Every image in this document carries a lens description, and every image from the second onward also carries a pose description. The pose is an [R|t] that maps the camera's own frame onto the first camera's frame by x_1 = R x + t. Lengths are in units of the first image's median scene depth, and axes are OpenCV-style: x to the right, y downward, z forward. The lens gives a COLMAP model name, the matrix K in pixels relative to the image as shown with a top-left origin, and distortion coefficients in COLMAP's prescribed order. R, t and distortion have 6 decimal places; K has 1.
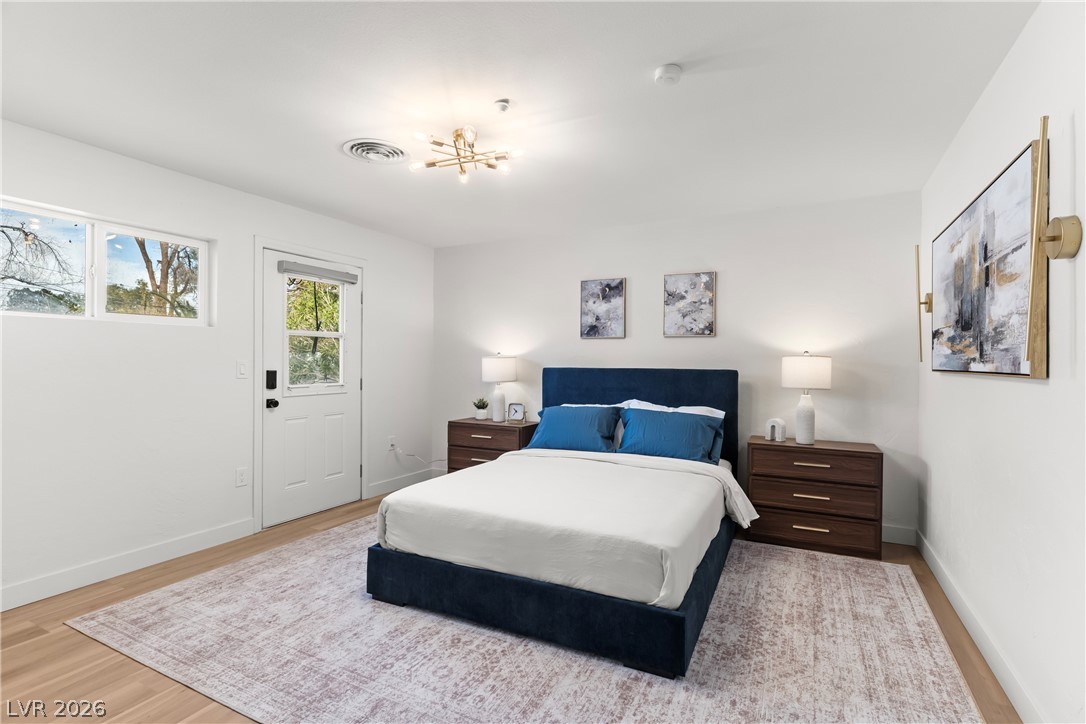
lens RADIAL K [[520.1, 0, 541.0], [0, 520.1, 364.0], [0, 0, 1]] dist [0.002733, 0.000180]
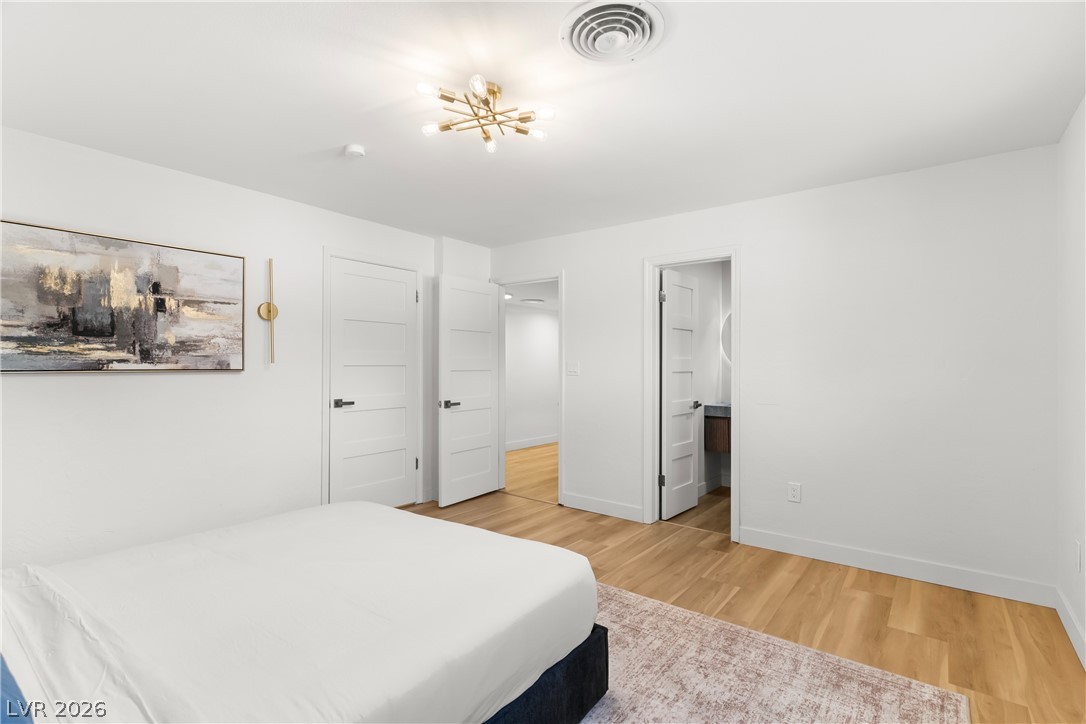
lens RADIAL K [[520.1, 0, 544.0], [0, 520.1, 362.5], [0, 0, 1]] dist [0.002733, 0.000180]
pose [[-0.983820, -0.003617, 0.179124, -0.431030], [-0.004691, 0.999973, -0.005572, -0.014606], [-0.179099, -0.006322, -0.983811, 1.996071]]
